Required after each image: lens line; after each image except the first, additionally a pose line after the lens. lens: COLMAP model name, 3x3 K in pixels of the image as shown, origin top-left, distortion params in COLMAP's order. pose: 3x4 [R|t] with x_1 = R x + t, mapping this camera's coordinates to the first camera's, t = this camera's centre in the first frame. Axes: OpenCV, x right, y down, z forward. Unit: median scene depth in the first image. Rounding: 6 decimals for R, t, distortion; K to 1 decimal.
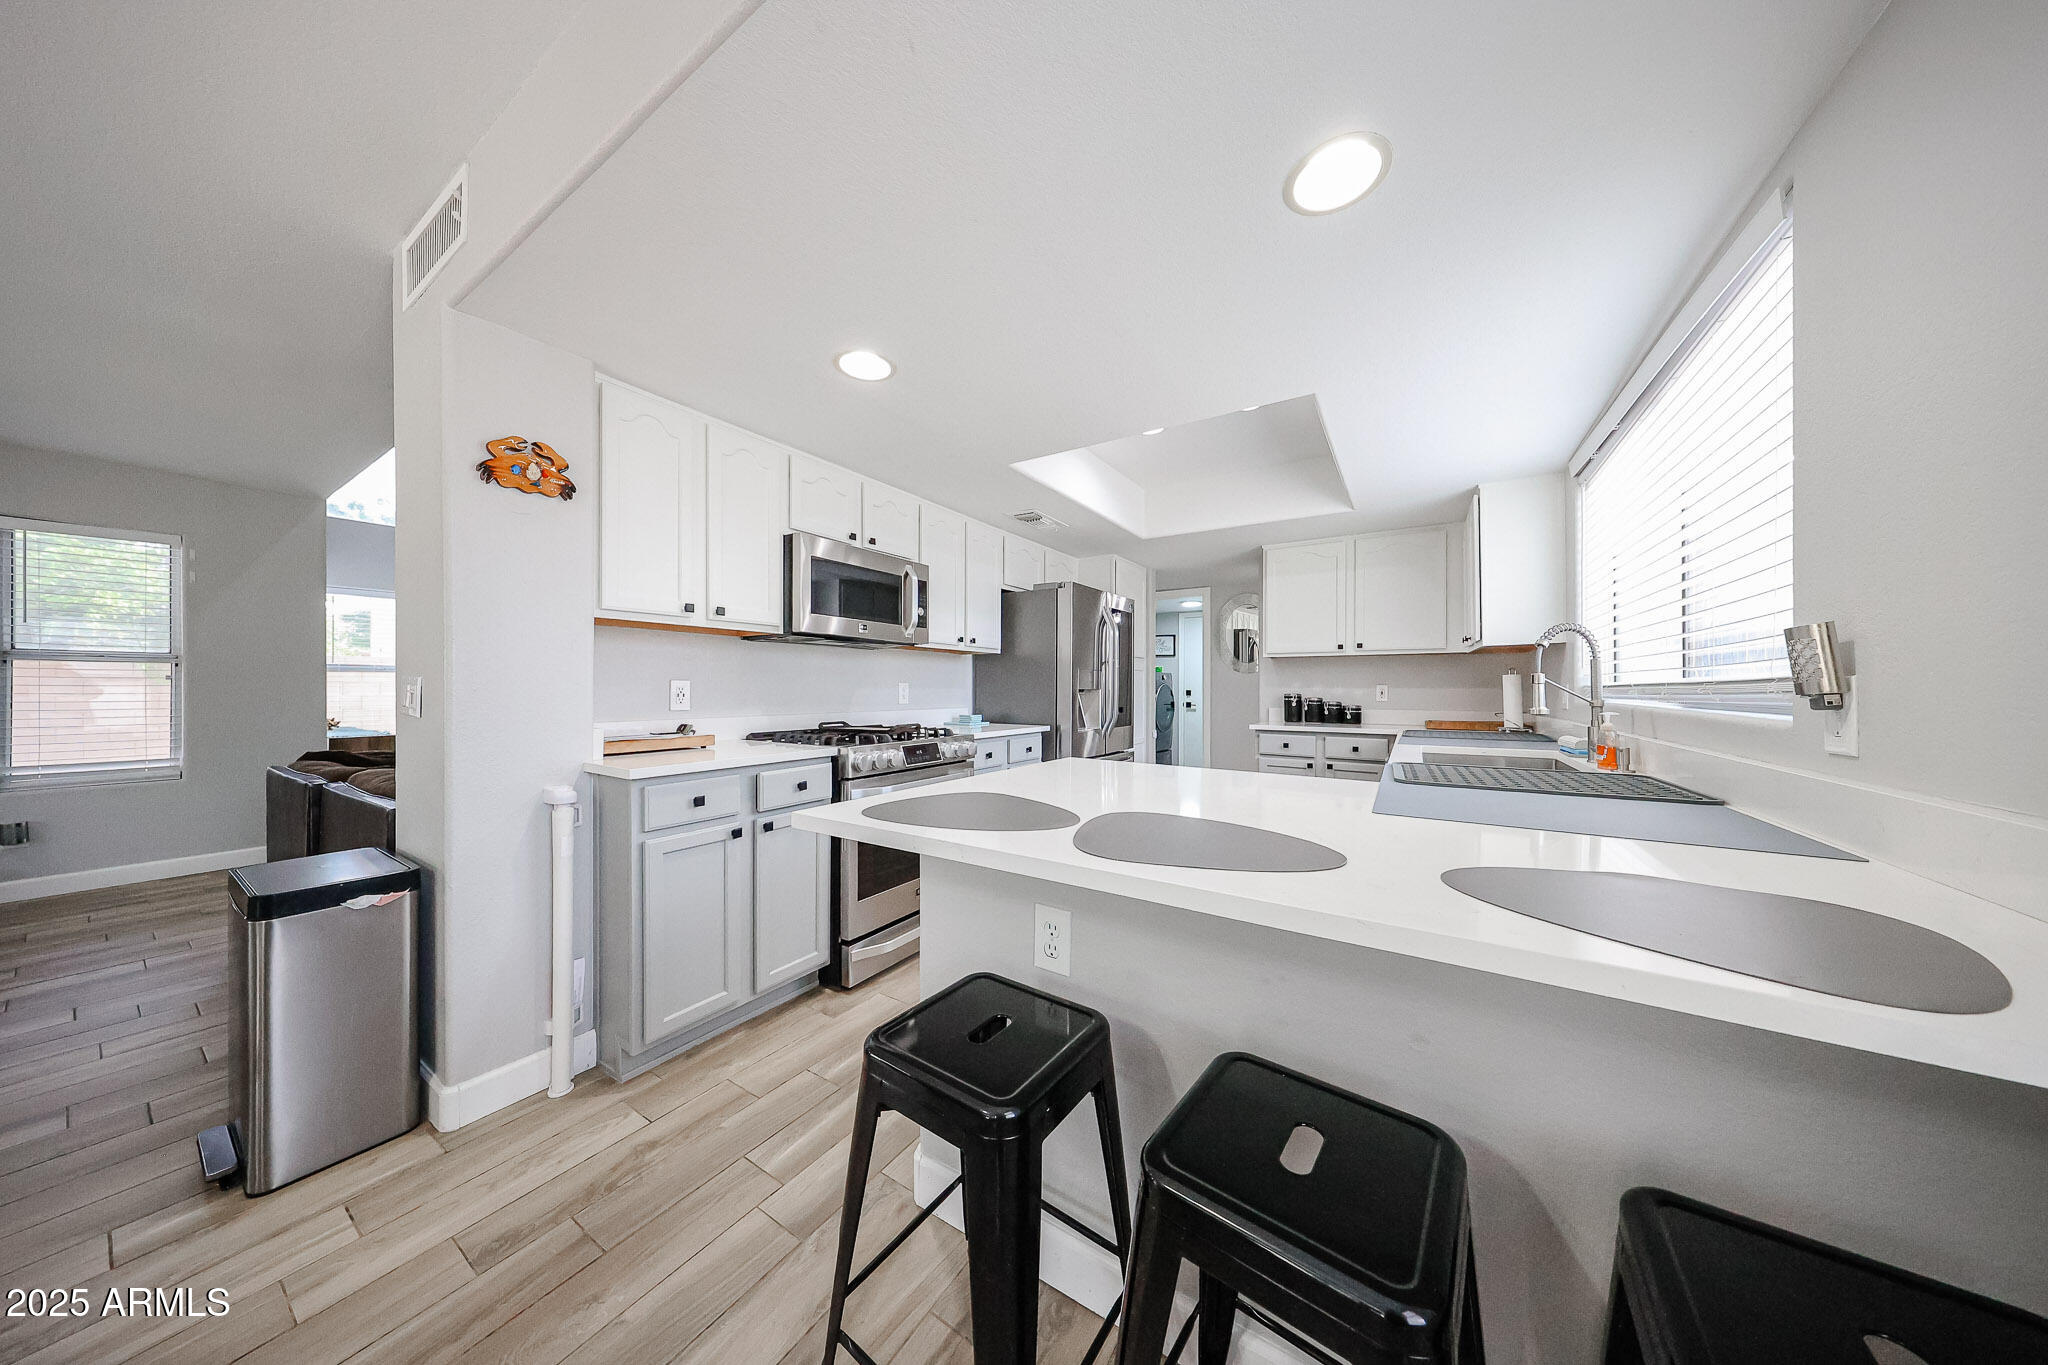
lens RADIAL K [[594.3, 0, 1032.5], [0, 594.3, 691.9], [0, 0, 1]] dist [-0.000113, 0.000054]
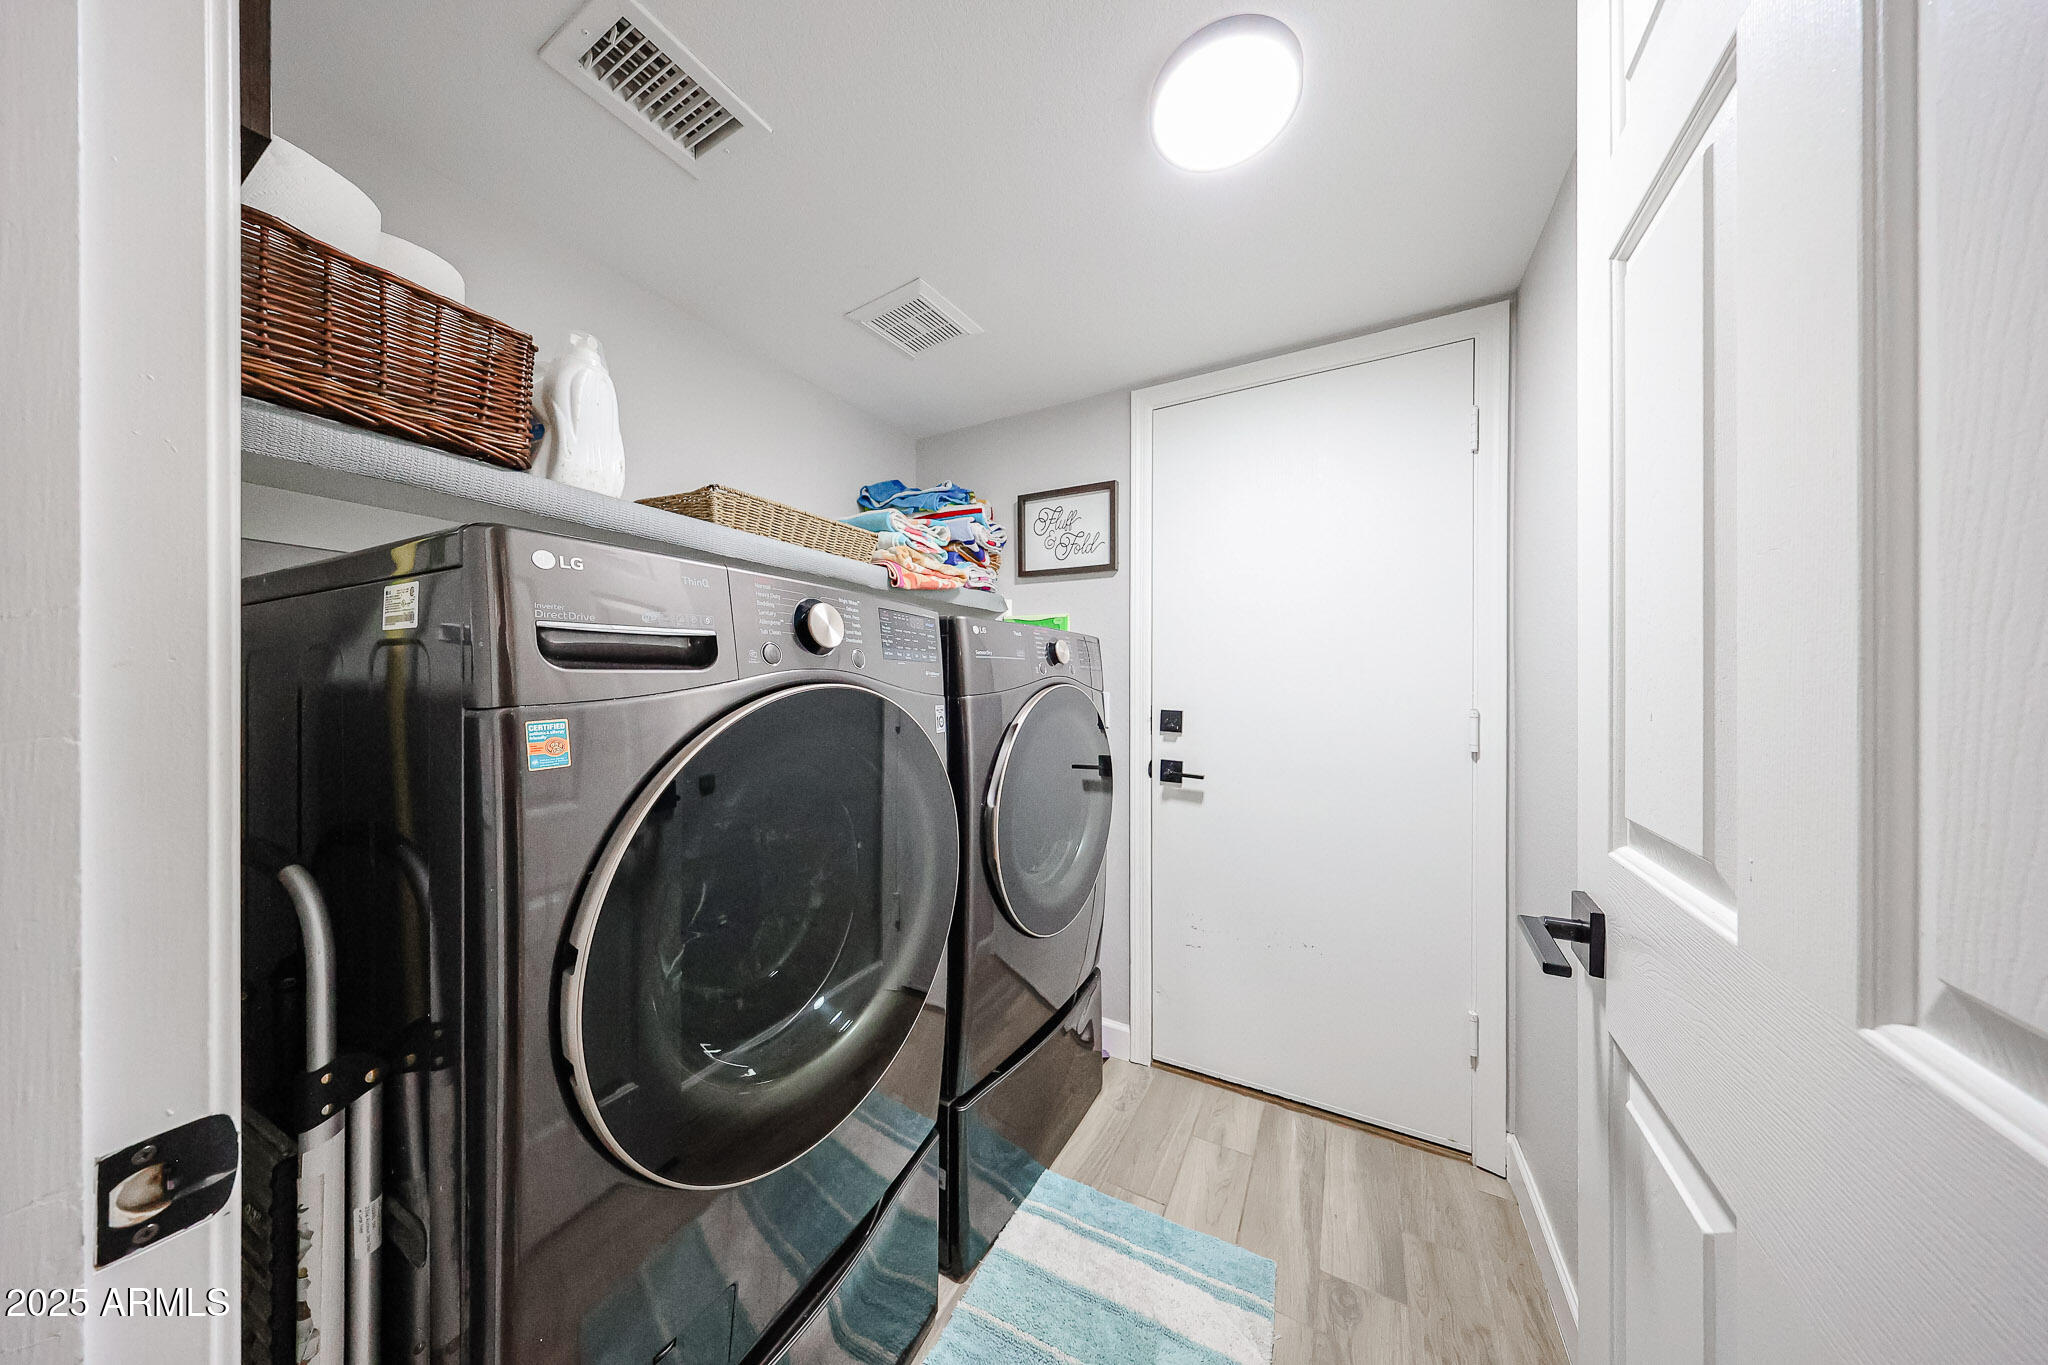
lens RADIAL K [[594.3, 0, 1032.5], [0, 594.3, 691.9], [0, 0, 1]] dist [-0.000113, 0.000054]
pose [[0.997331, 0.001706, 0.072998, 0.368041], [-0.001870, 0.999996, 0.002174, -0.021470], [-0.072994, -0.002305, 0.997330, 1.485923]]
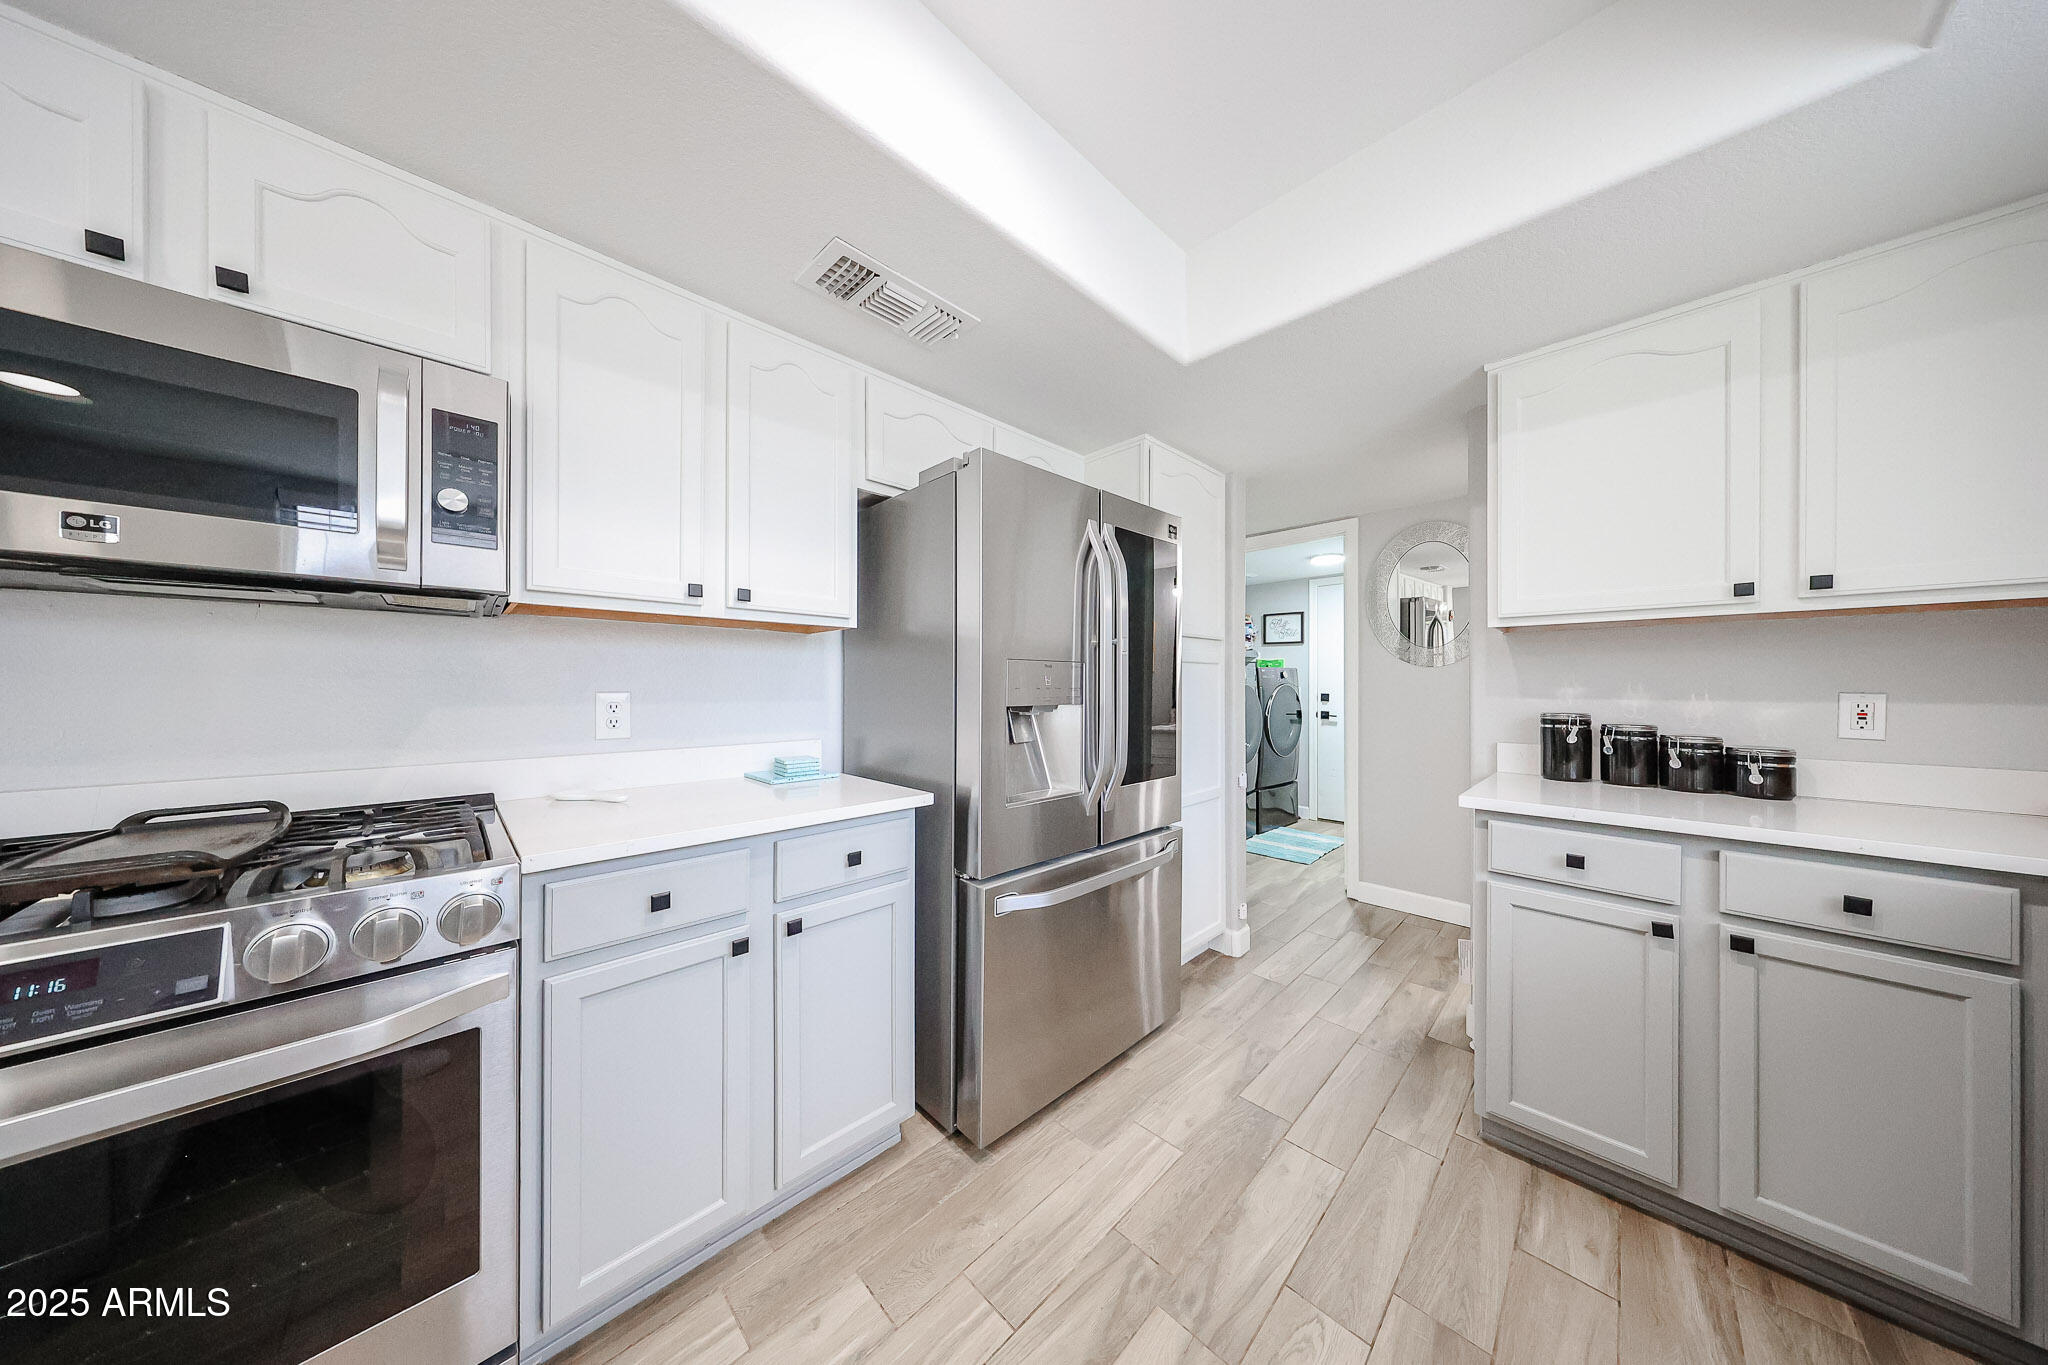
lens RADIAL K [[594.3, 0, 1032.5], [0, 594.3, 691.9], [0, 0, 1]] dist [-0.000113, 0.000054]
pose [[0.976247, -0.000595, -0.216658, 0.166947], [0.001452, 0.999992, 0.003798, -0.015008], [0.216654, -0.004022, 0.976240, 0.530825]]
